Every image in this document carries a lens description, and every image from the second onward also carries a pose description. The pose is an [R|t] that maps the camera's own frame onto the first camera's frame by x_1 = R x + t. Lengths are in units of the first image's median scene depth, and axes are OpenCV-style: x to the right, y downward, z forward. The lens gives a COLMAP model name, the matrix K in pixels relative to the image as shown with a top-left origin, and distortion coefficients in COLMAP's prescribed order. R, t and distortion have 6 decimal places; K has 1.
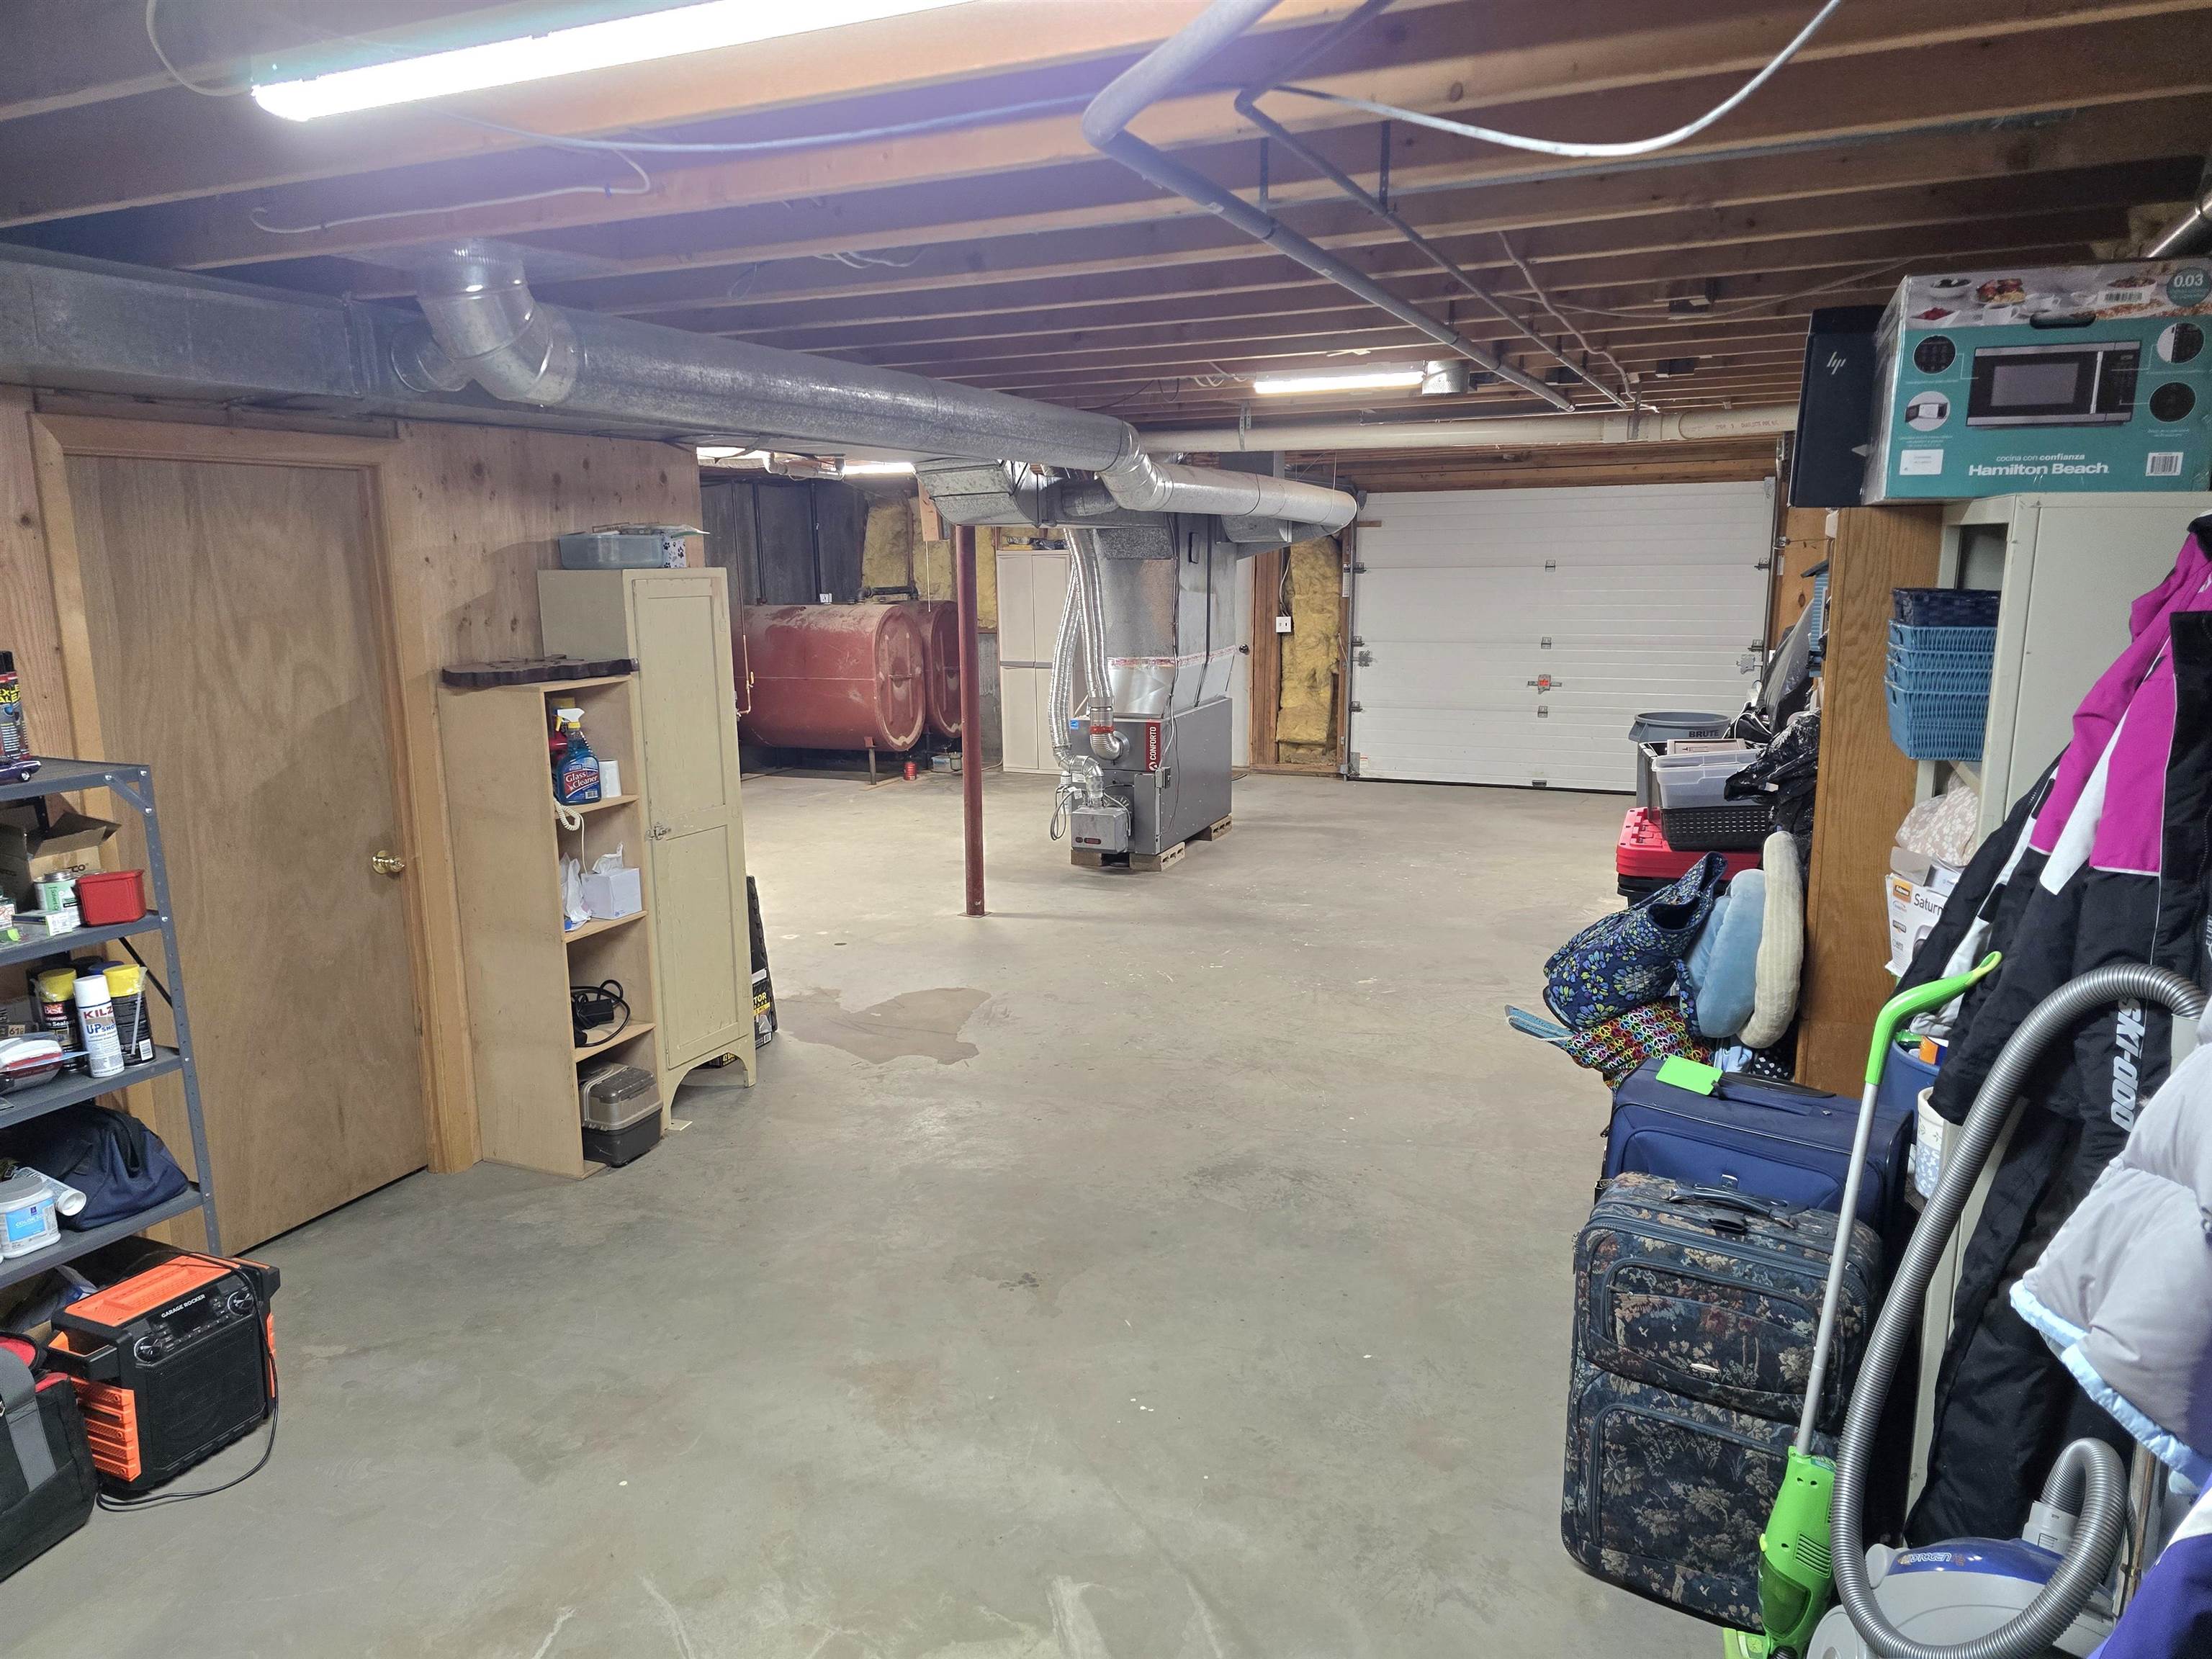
lens RADIAL K [[1433.3, 0, 1080.2], [0, 1433.3, 840.4], [0, 0, 1]] dist [0.075102, -0.001606]
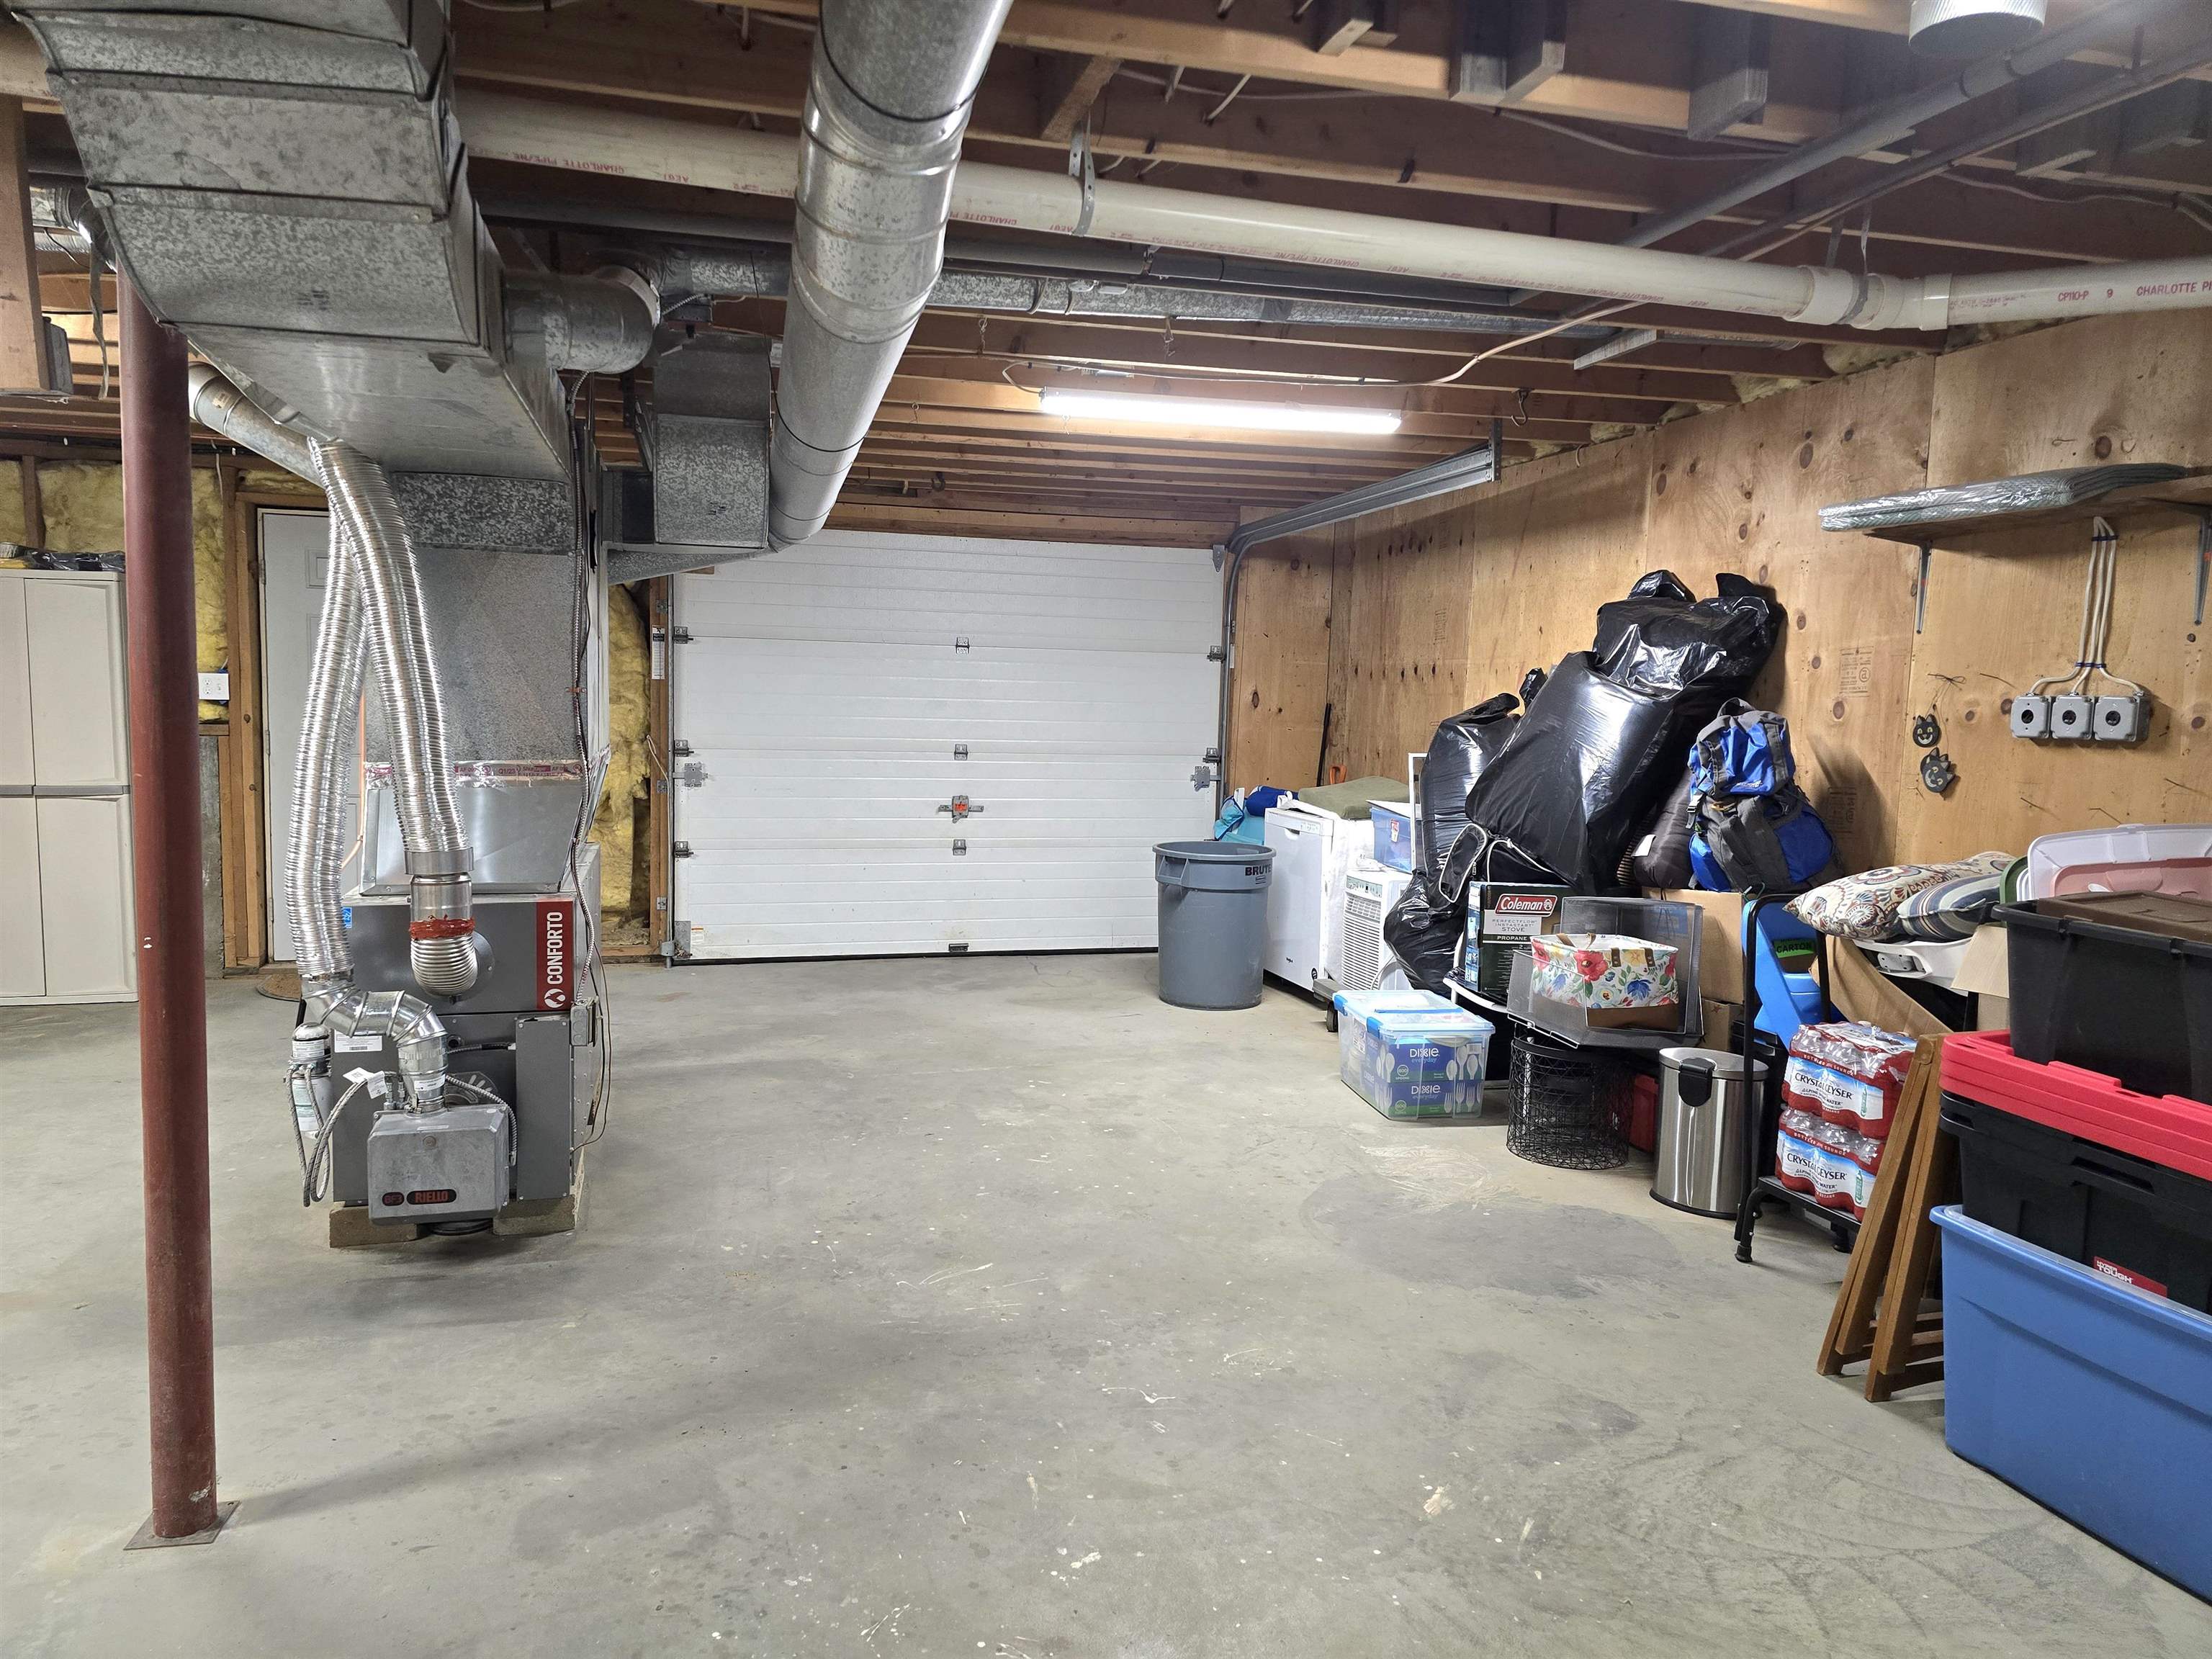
lens RADIAL K [[1471.0, 0, 1091.0], [0, 1471.0, 818.1], [0, 0, 1]] dist [0.073364, -0.068323]
pose [[0.776110, -0.025884, 0.630066, -0.080993], [0.092579, 0.993008, -0.073245, -0.042412], [-0.623765, 0.115177, 0.773079, 0.381916]]
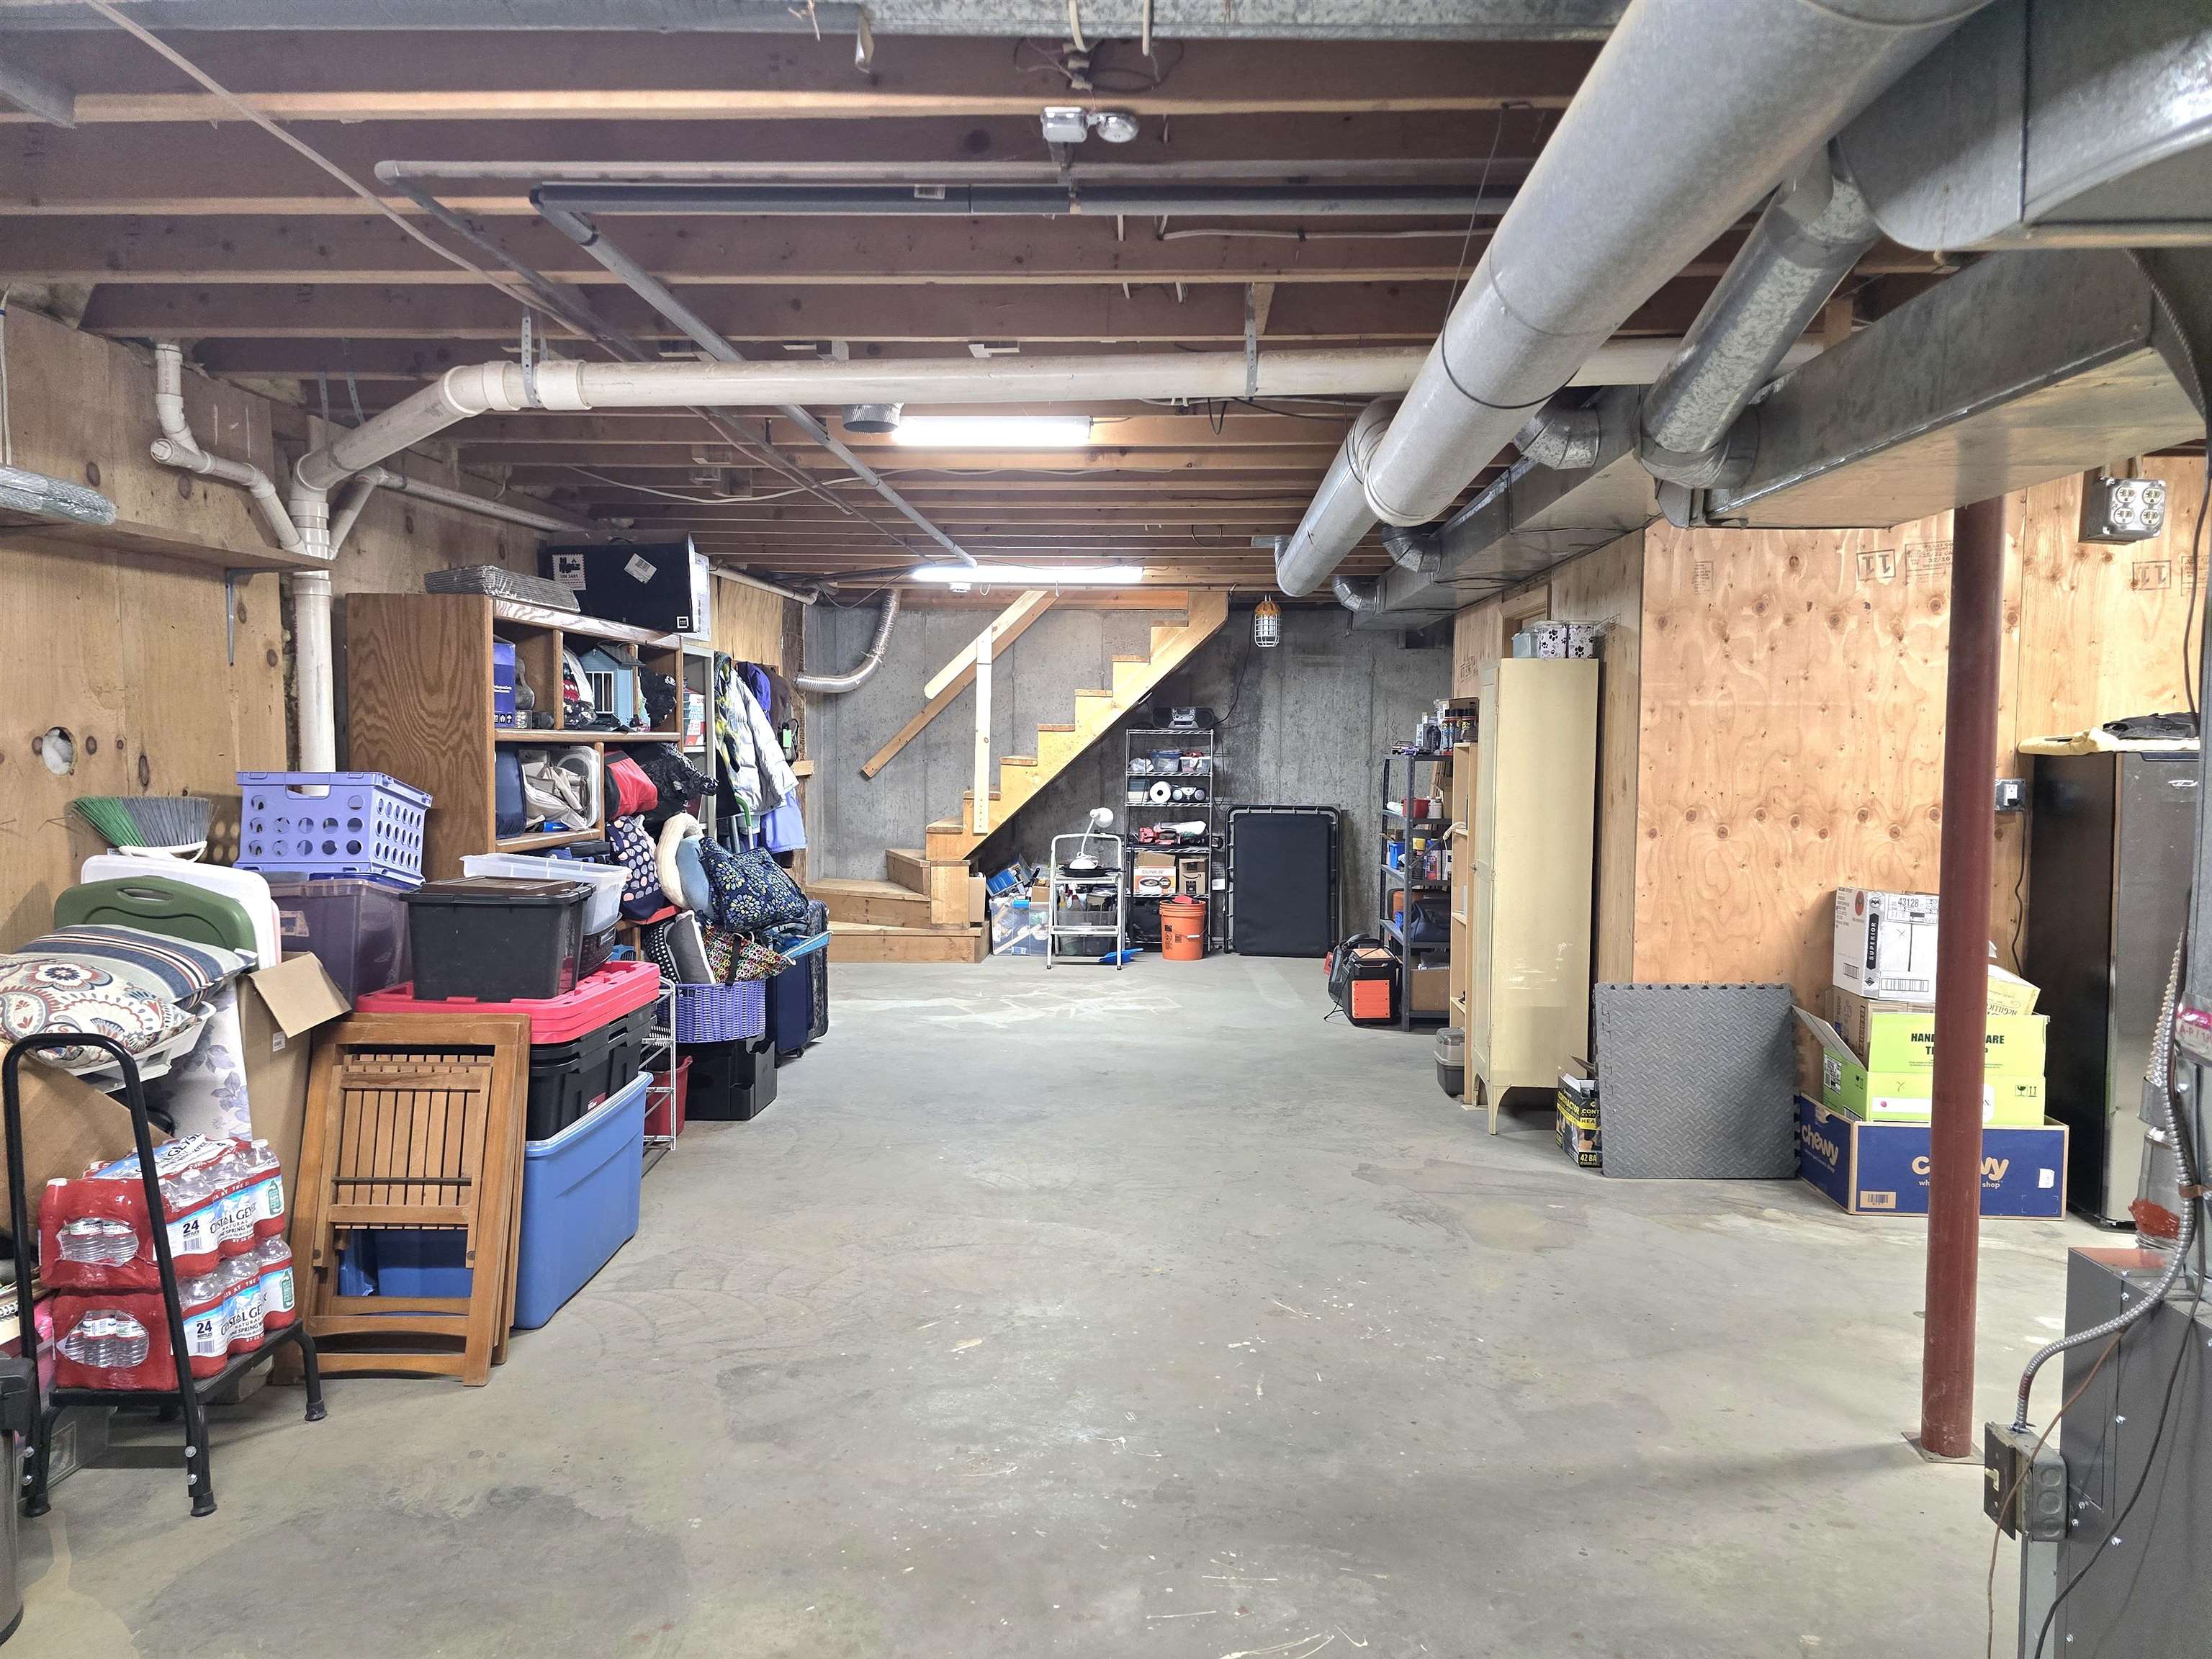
lens RADIAL K [[1470.0, 0, 1125.5], [0, 1470.0, 826.5], [0, 0, 1]] dist [0.079554, -0.067463]
pose [[-0.926887, 0.030881, -0.374069, 0.192348], [-0.066943, 0.967030, 0.245706, -0.135340], [0.369323, 0.252783, -0.894260, 0.812949]]
